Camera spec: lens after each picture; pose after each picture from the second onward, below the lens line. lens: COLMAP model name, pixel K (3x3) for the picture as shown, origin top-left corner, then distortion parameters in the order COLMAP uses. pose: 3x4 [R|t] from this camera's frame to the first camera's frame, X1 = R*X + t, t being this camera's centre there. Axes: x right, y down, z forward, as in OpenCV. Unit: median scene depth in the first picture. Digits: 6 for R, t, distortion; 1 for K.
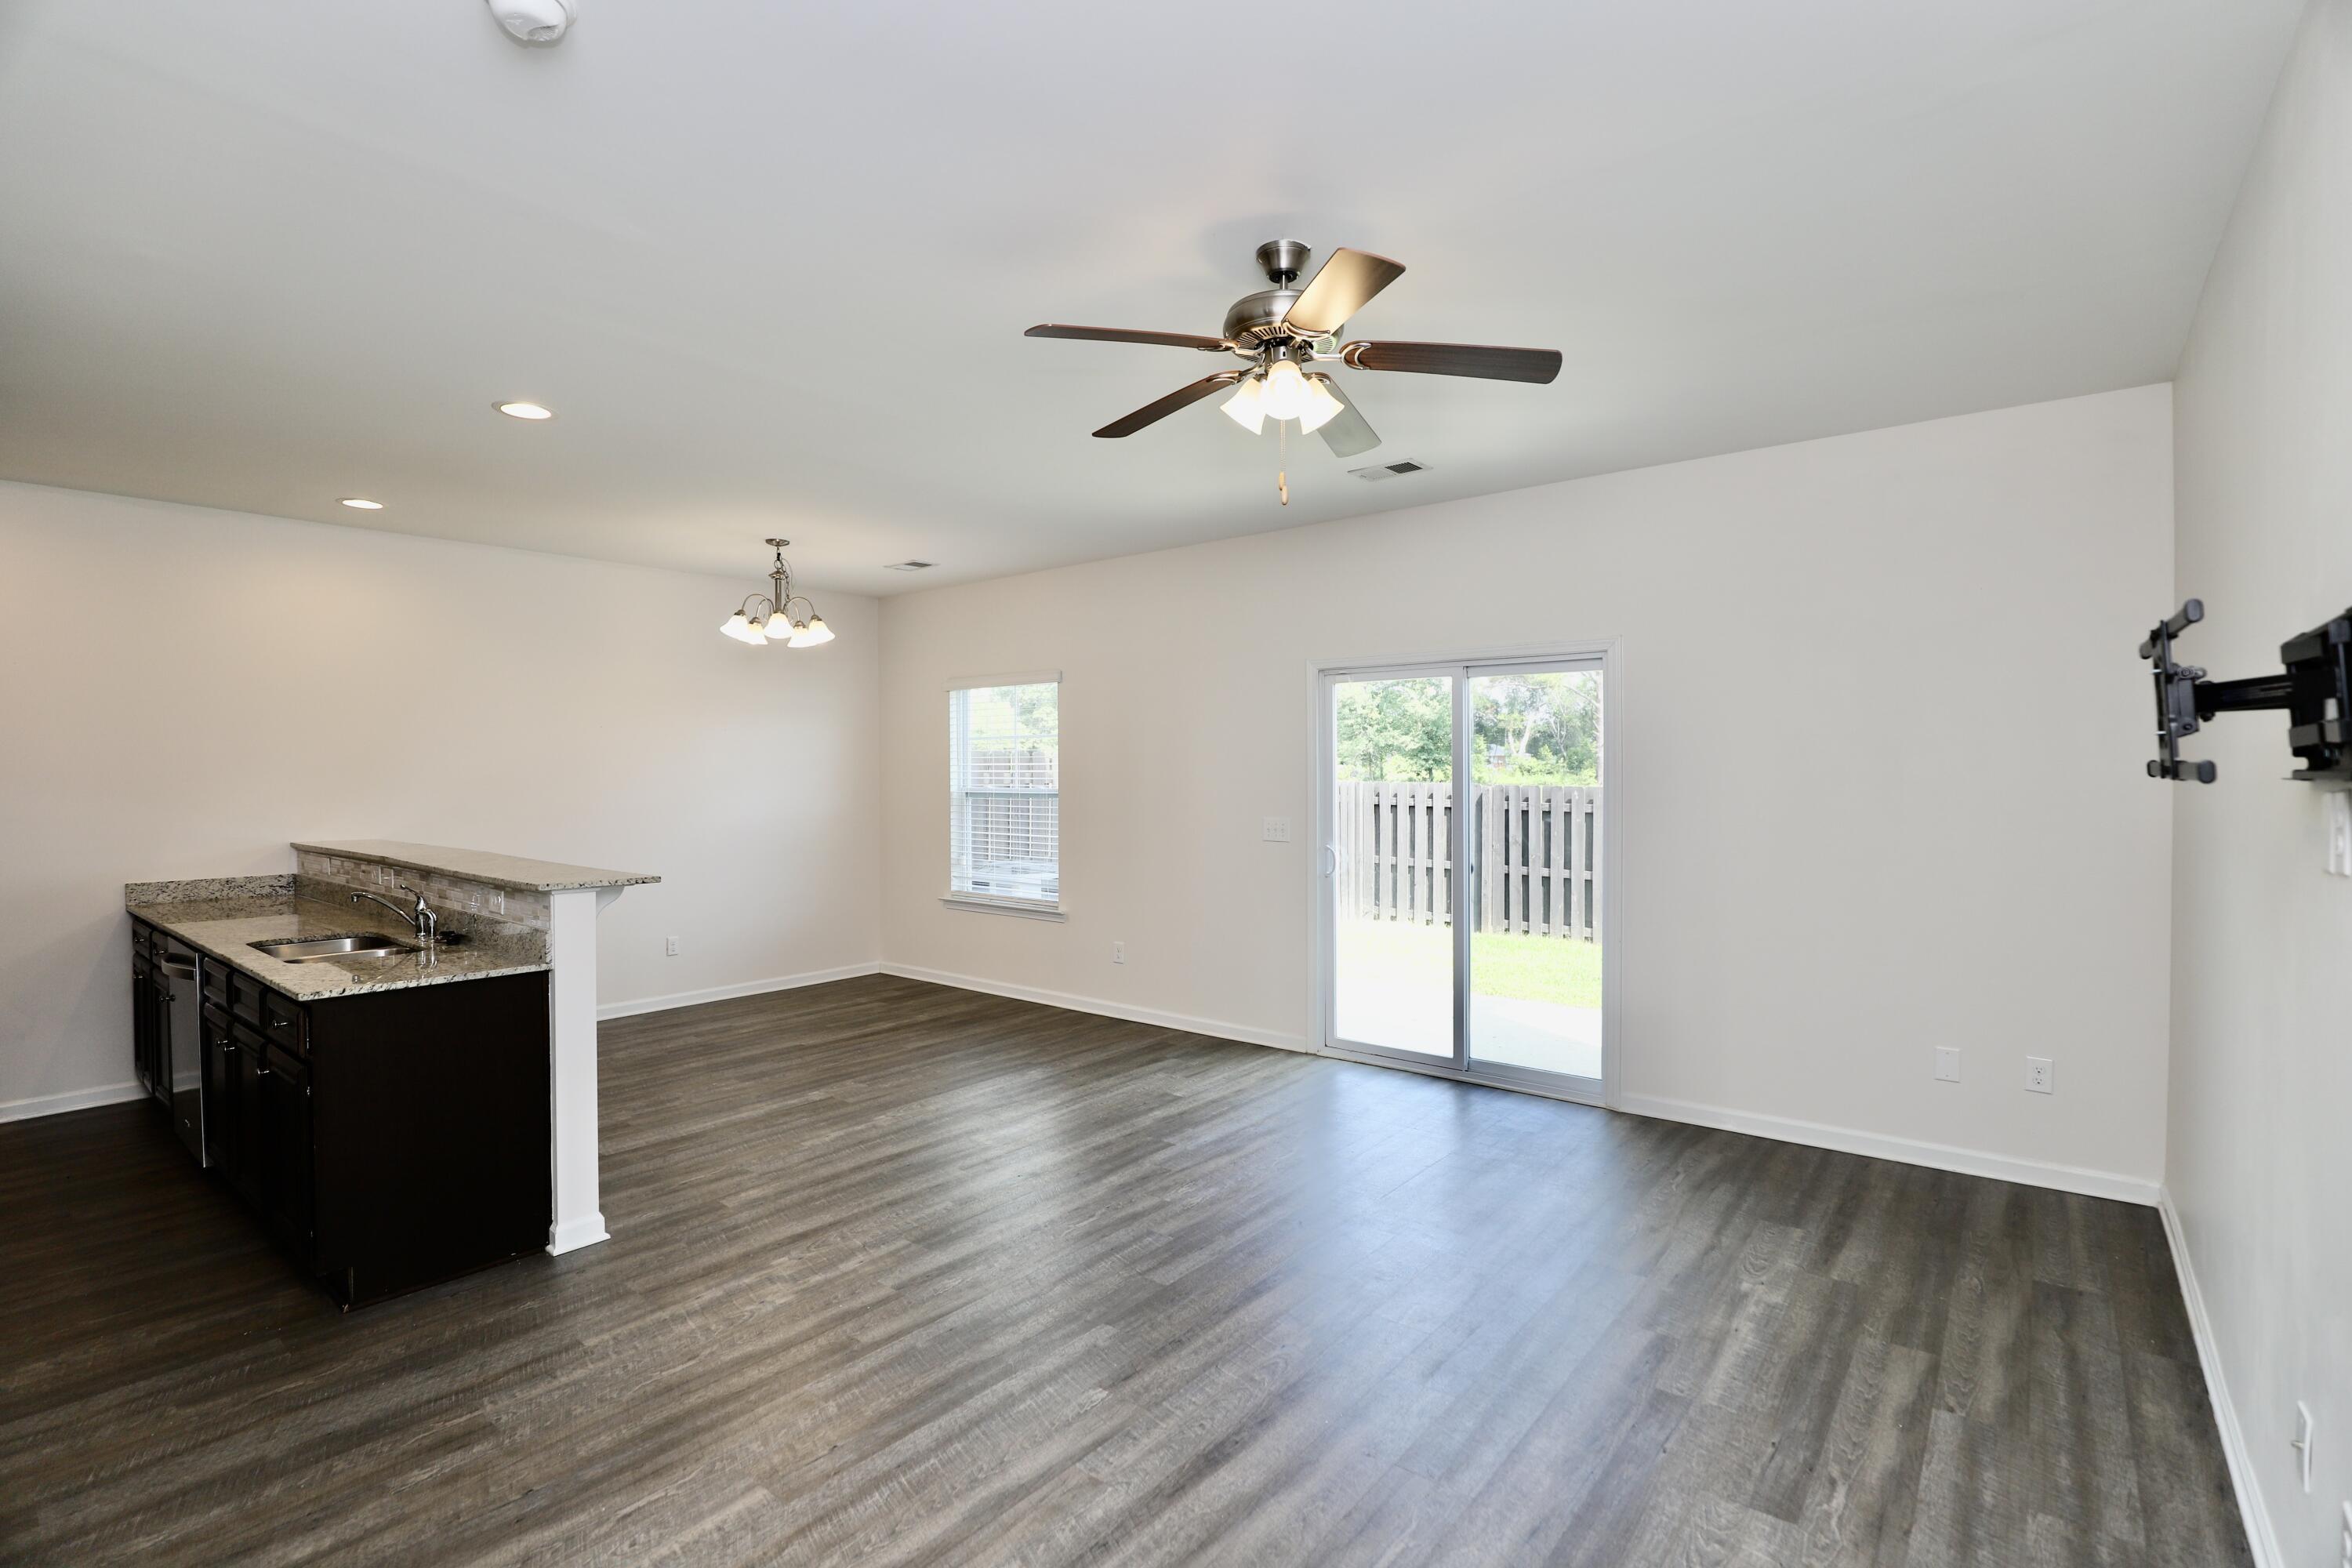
lens RADIAL K [[1083.5, 0, 1174.8], [0, 1083.5, 777.3], [0, 0, 1]] dist [-0.040270, 0.009276]
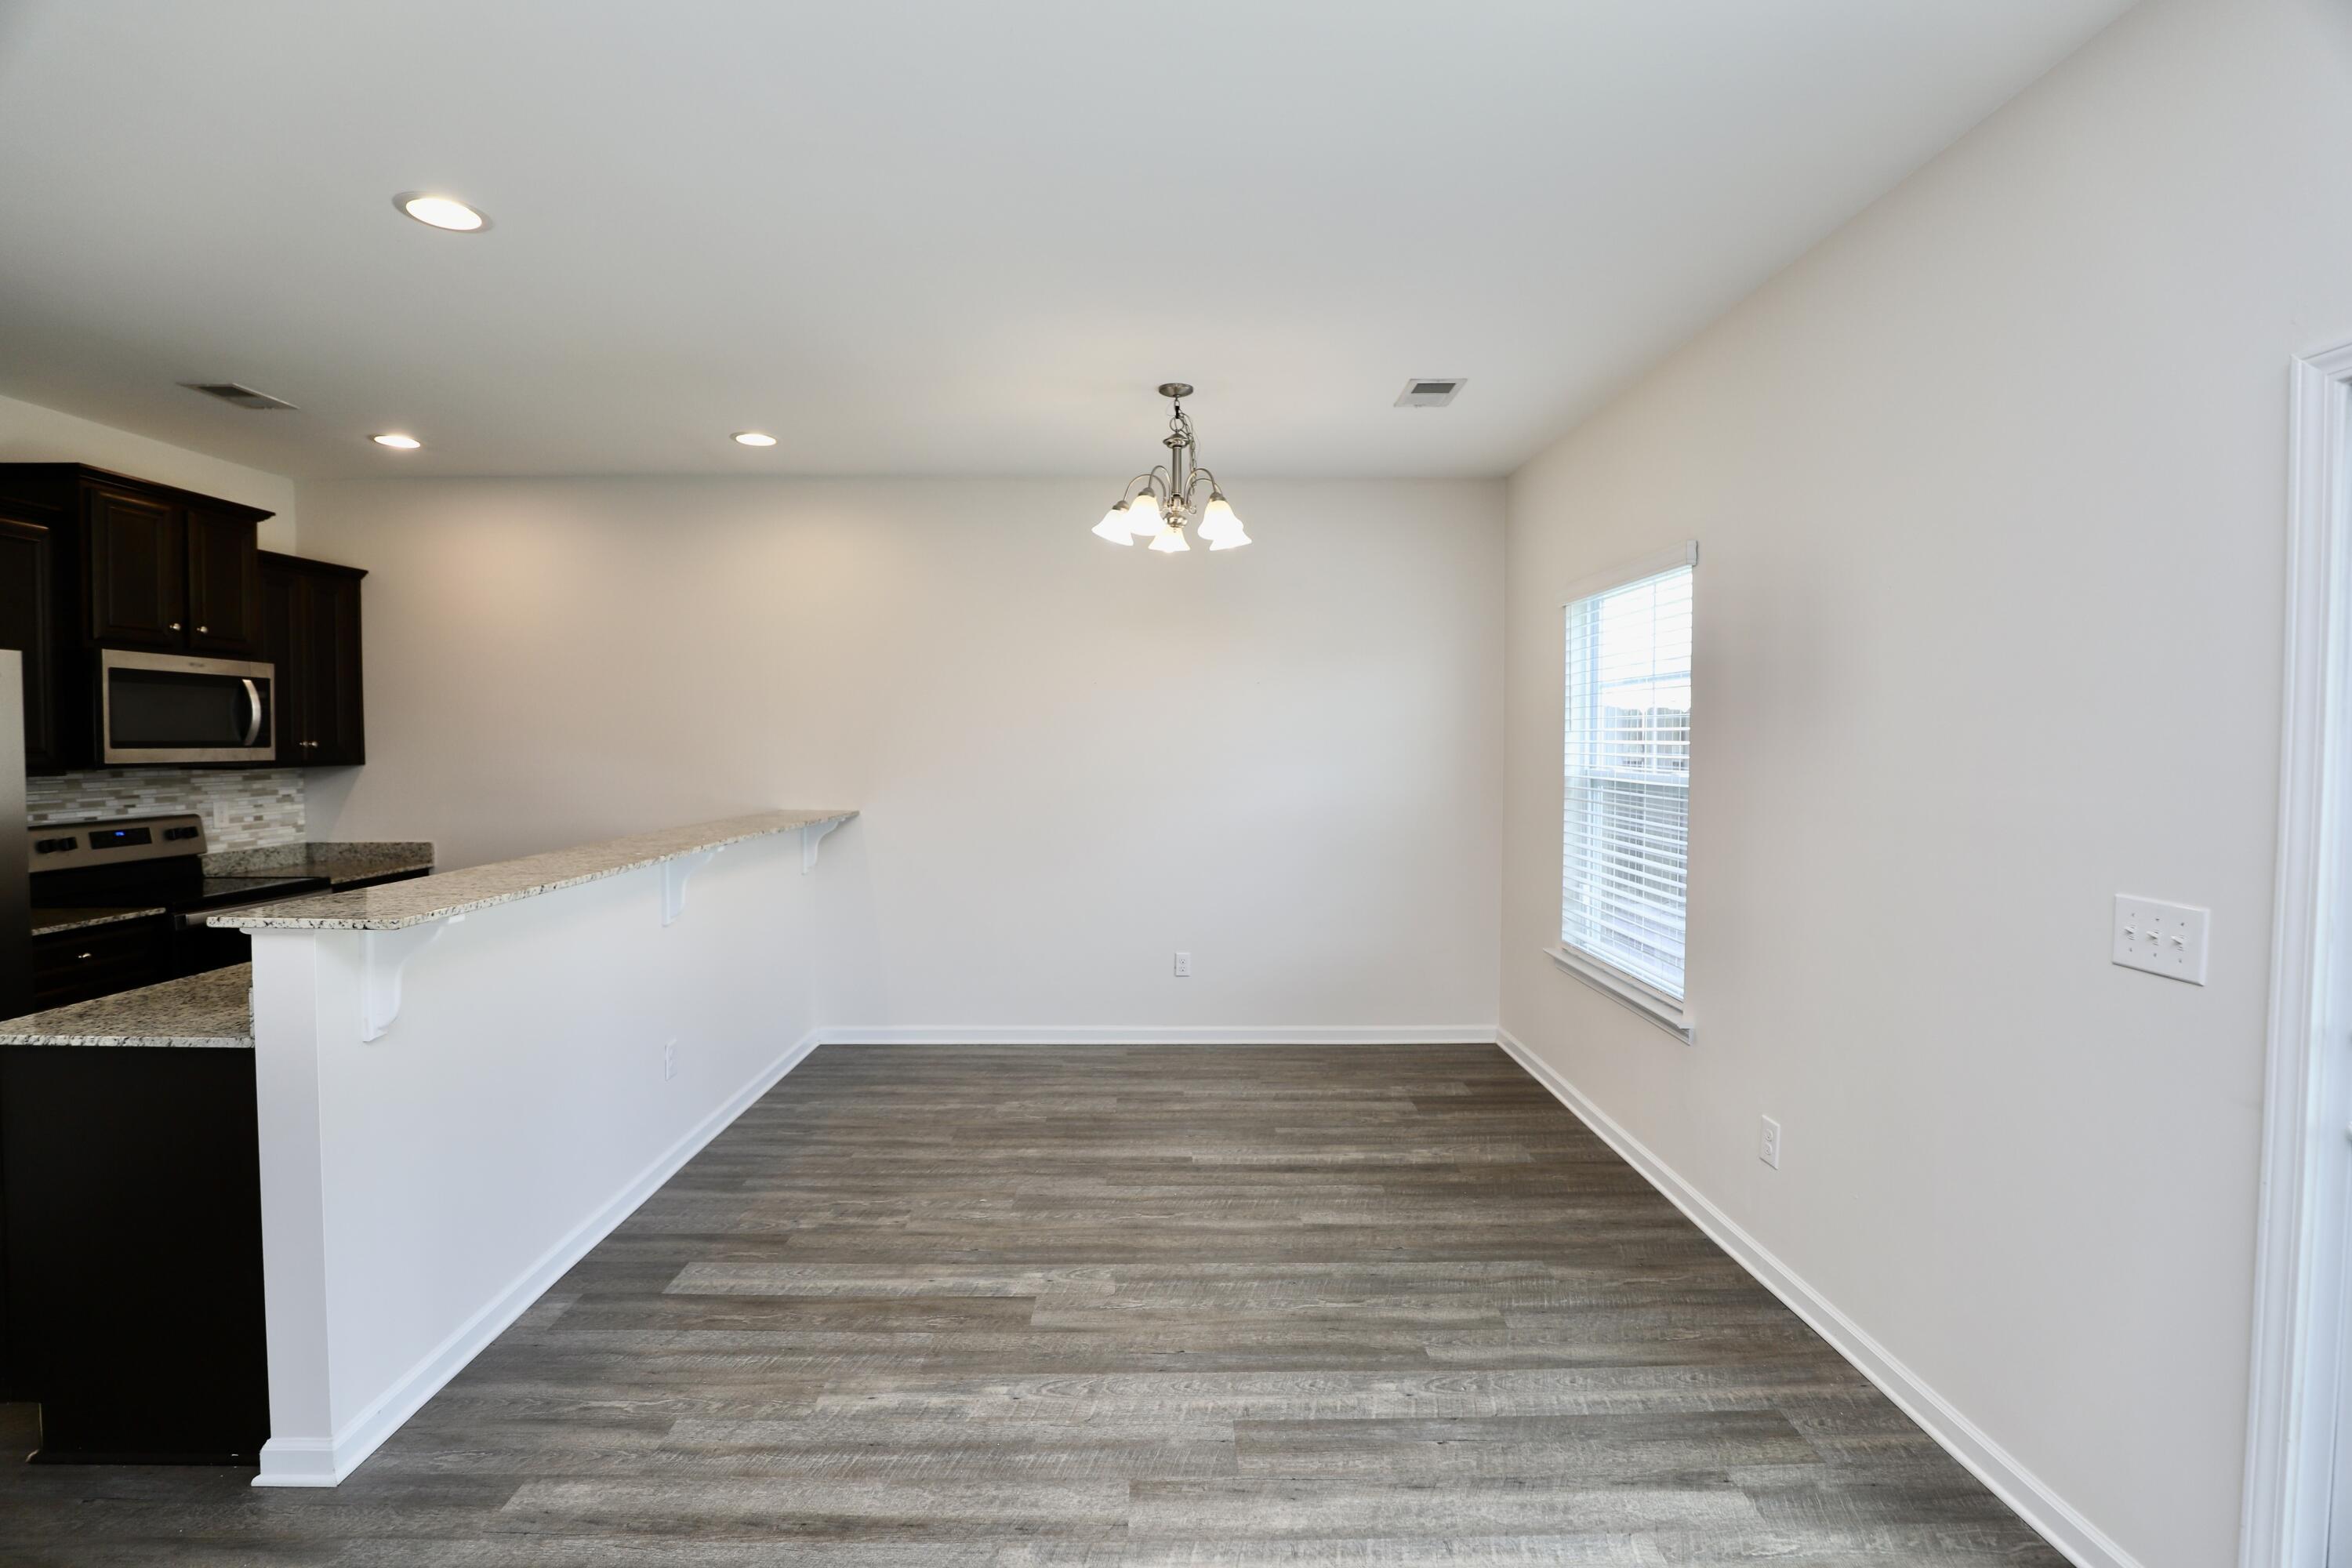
lens RADIAL K [[1083.5, 0, 1174.8], [0, 1083.5, 777.3], [0, 0, 1]] dist [-0.040270, 0.009276]
pose [[0.640867, 0.032962, -0.766944, 0.200100], [-0.009702, 0.999346, 0.034844, -0.008350], [0.767591, -0.014889, 0.640768, 0.812100]]
